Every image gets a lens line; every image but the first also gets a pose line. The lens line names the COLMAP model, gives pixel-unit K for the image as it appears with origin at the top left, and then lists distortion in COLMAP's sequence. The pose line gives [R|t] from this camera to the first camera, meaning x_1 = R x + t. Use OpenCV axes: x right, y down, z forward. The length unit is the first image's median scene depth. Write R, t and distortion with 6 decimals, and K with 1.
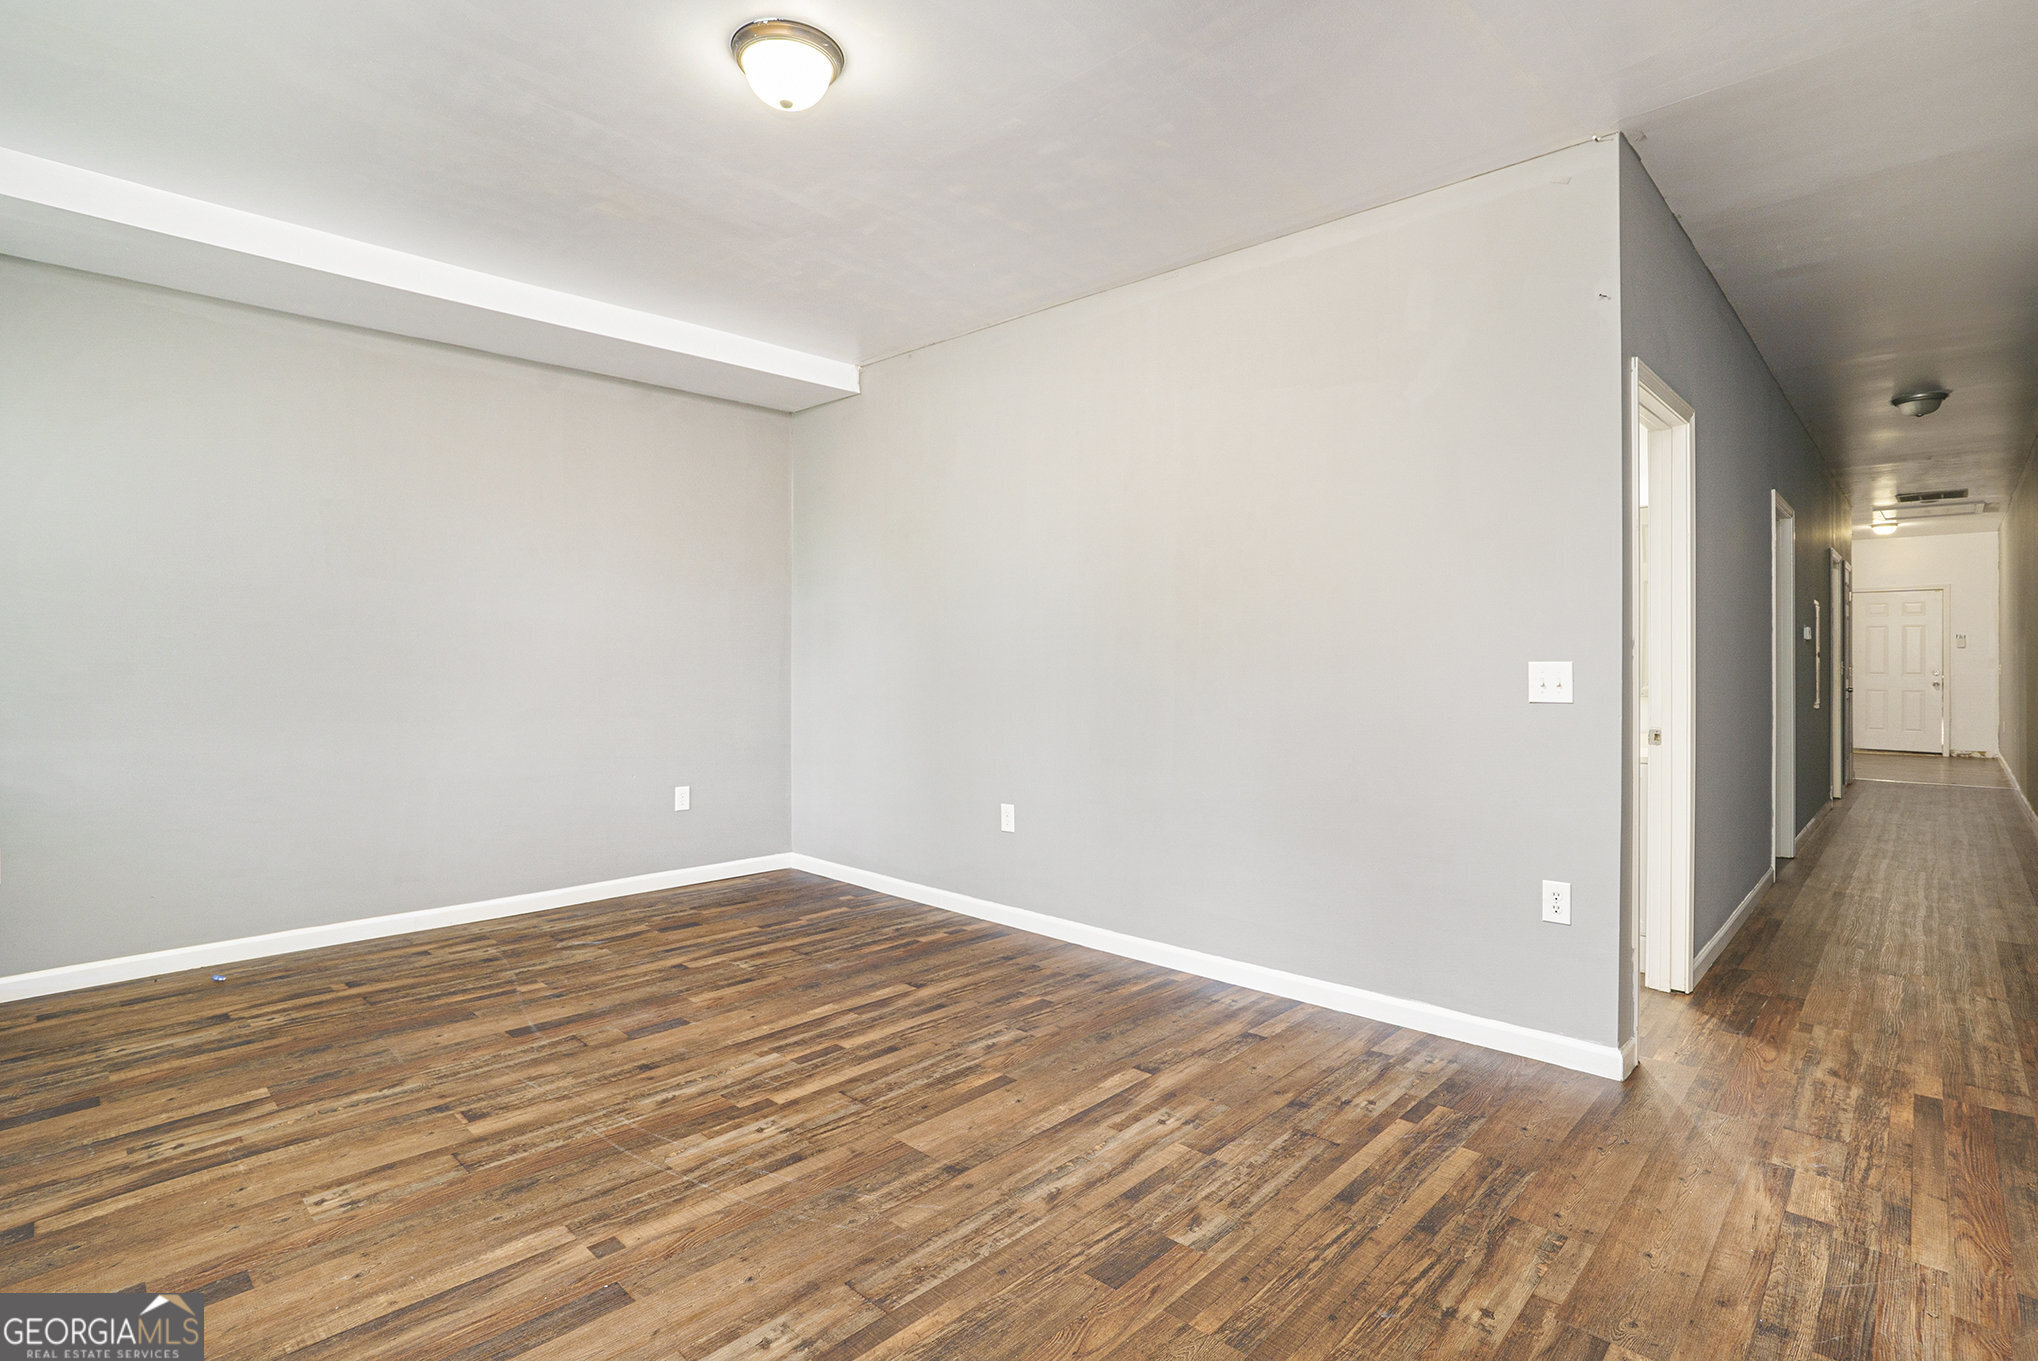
lens RADIAL K [[980.7, 0, 1017.6], [0, 980.7, 661.3], [0, 0, 1]] dist [-0.069156, 0.029792]
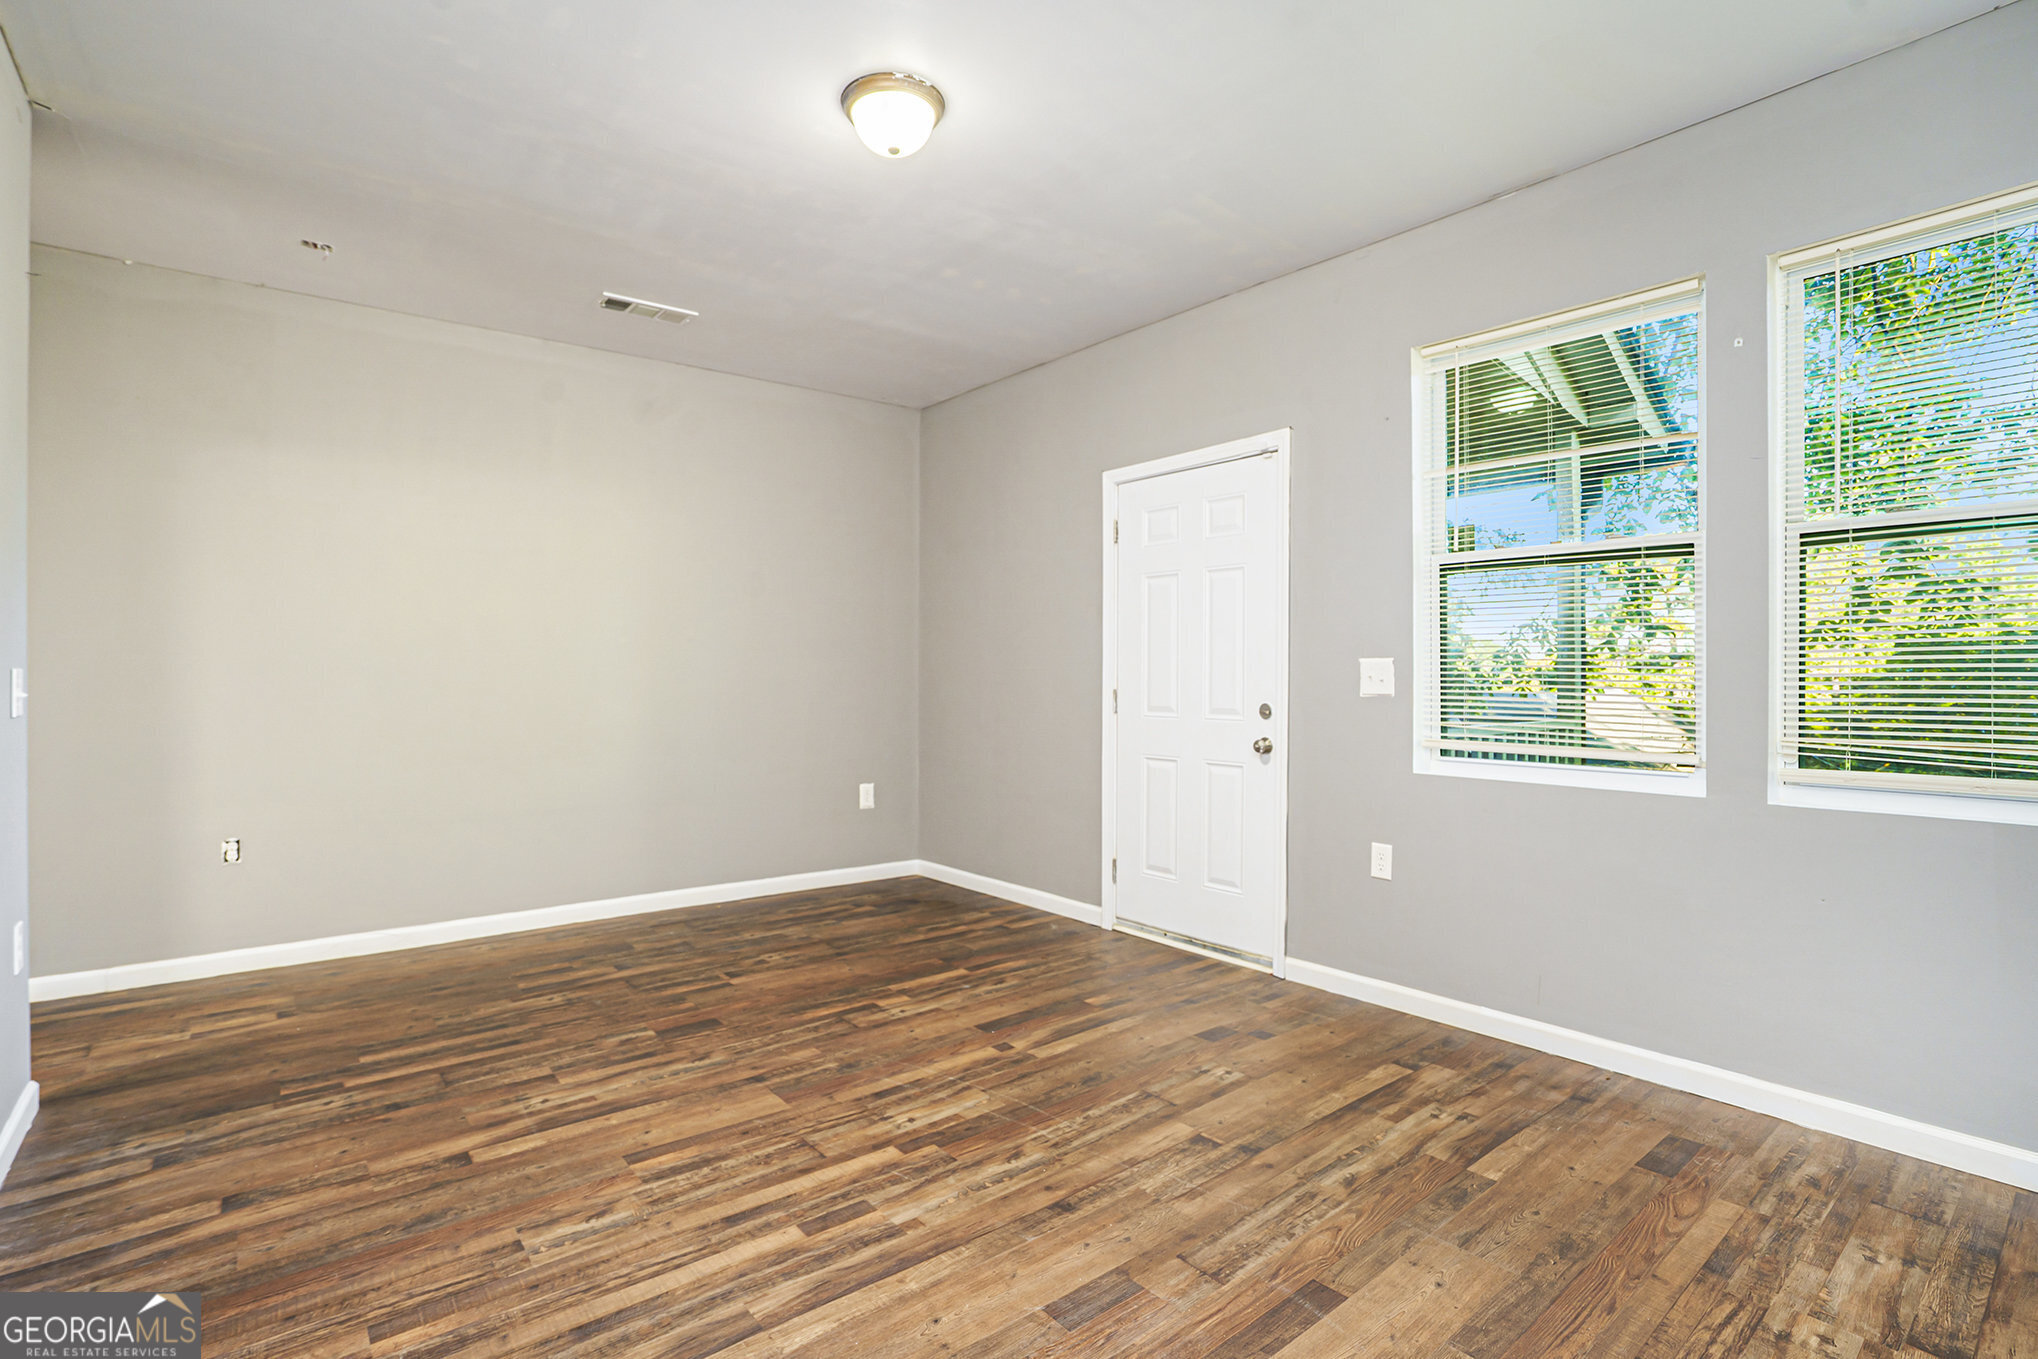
lens RADIAL K [[980.7, 0, 1017.6], [0, 980.7, 660.3], [0, 0, 1]] dist [-0.069156, 0.029792]
pose [[-0.992491, -0.001843, 0.122300, -0.495045], [-0.004015, 0.999839, -0.017517, 0.004717], [-0.122248, -0.017876, -0.992339, 1.977860]]
